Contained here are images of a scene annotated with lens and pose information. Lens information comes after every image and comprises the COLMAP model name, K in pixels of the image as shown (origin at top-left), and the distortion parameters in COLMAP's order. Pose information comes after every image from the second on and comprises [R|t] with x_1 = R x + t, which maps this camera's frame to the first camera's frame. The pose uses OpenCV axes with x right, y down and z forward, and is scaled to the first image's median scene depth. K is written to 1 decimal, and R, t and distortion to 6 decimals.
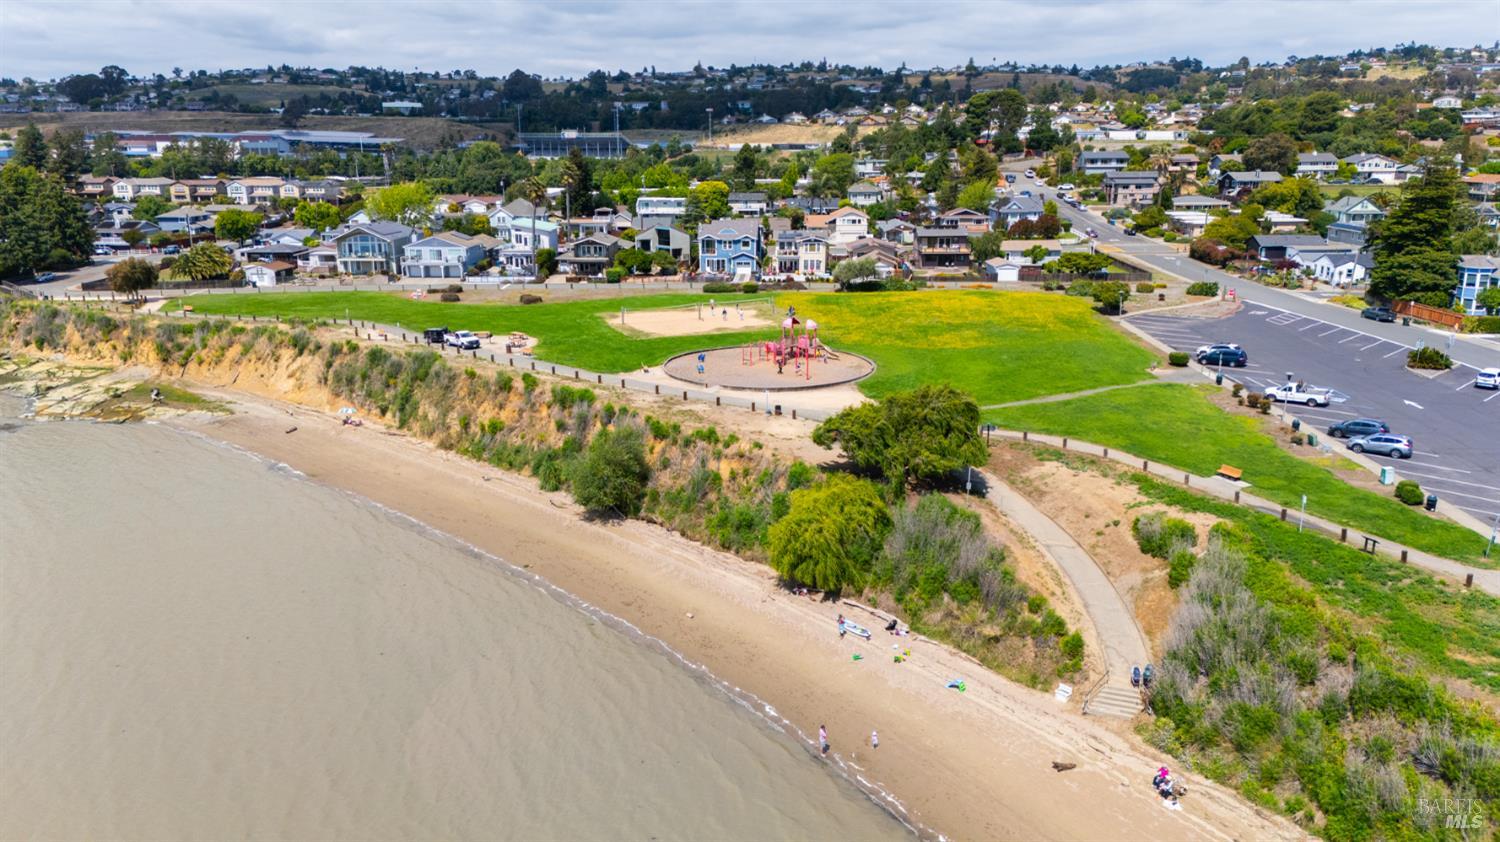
lens RADIAL K [[1080.2, 0, 743.1], [0, 1080.2, 432.0], [0, 0, 1]] dist [0.092017, -0.108053]
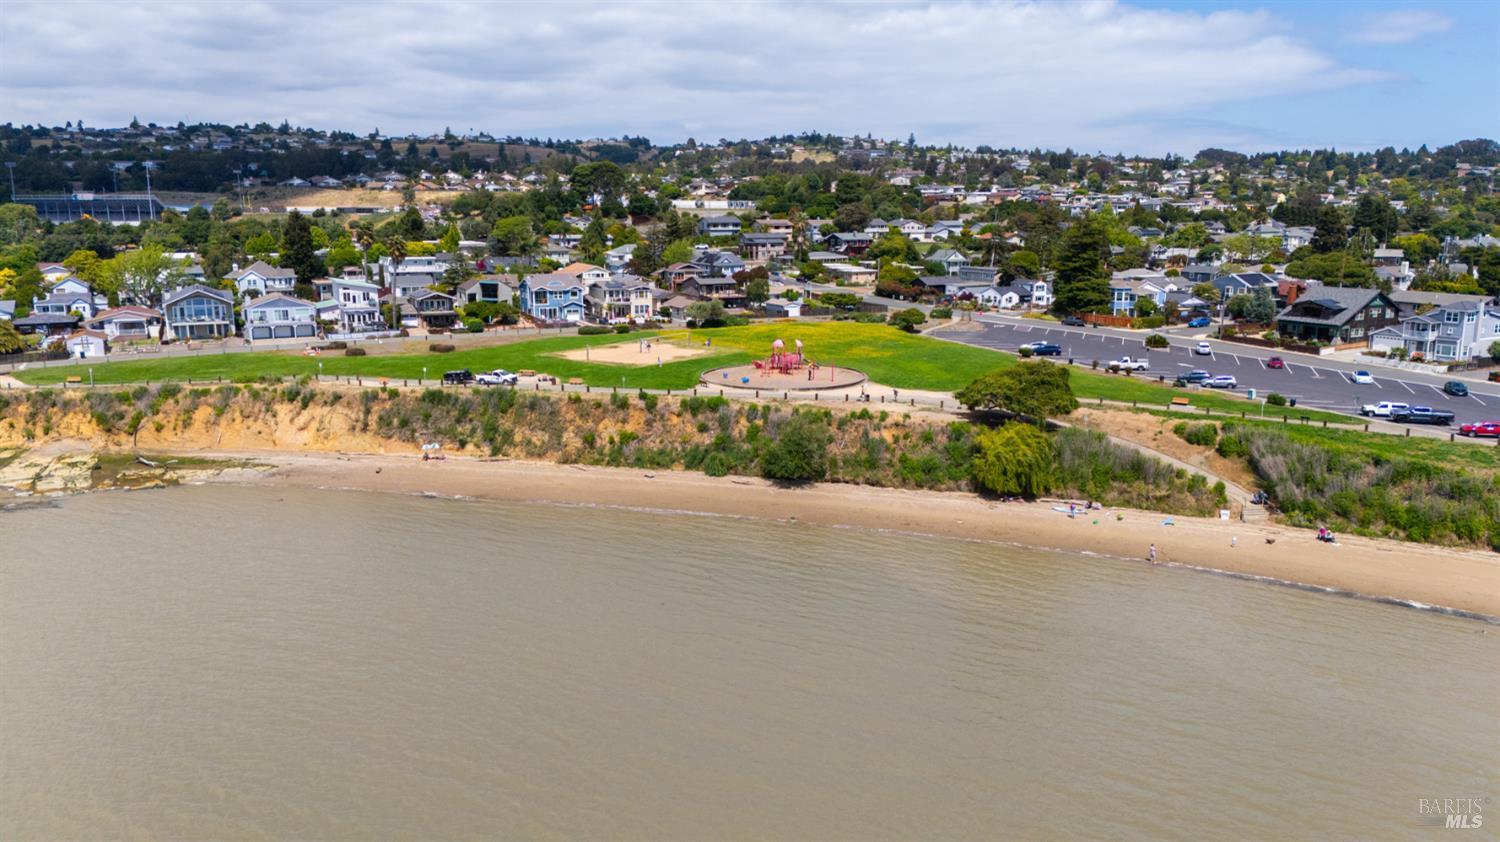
lens RADIAL K [[1080.2, 0, 743.1], [0, 1080.2, 432.0], [0, 0, 1]] dist [0.092017, -0.108053]
pose [[0.885358, -0.092578, 0.455600, -0.350907], [0.118999, 0.992454, -0.029582, 0.021225], [-0.449423, 0.080407, 0.889693, -0.062411]]
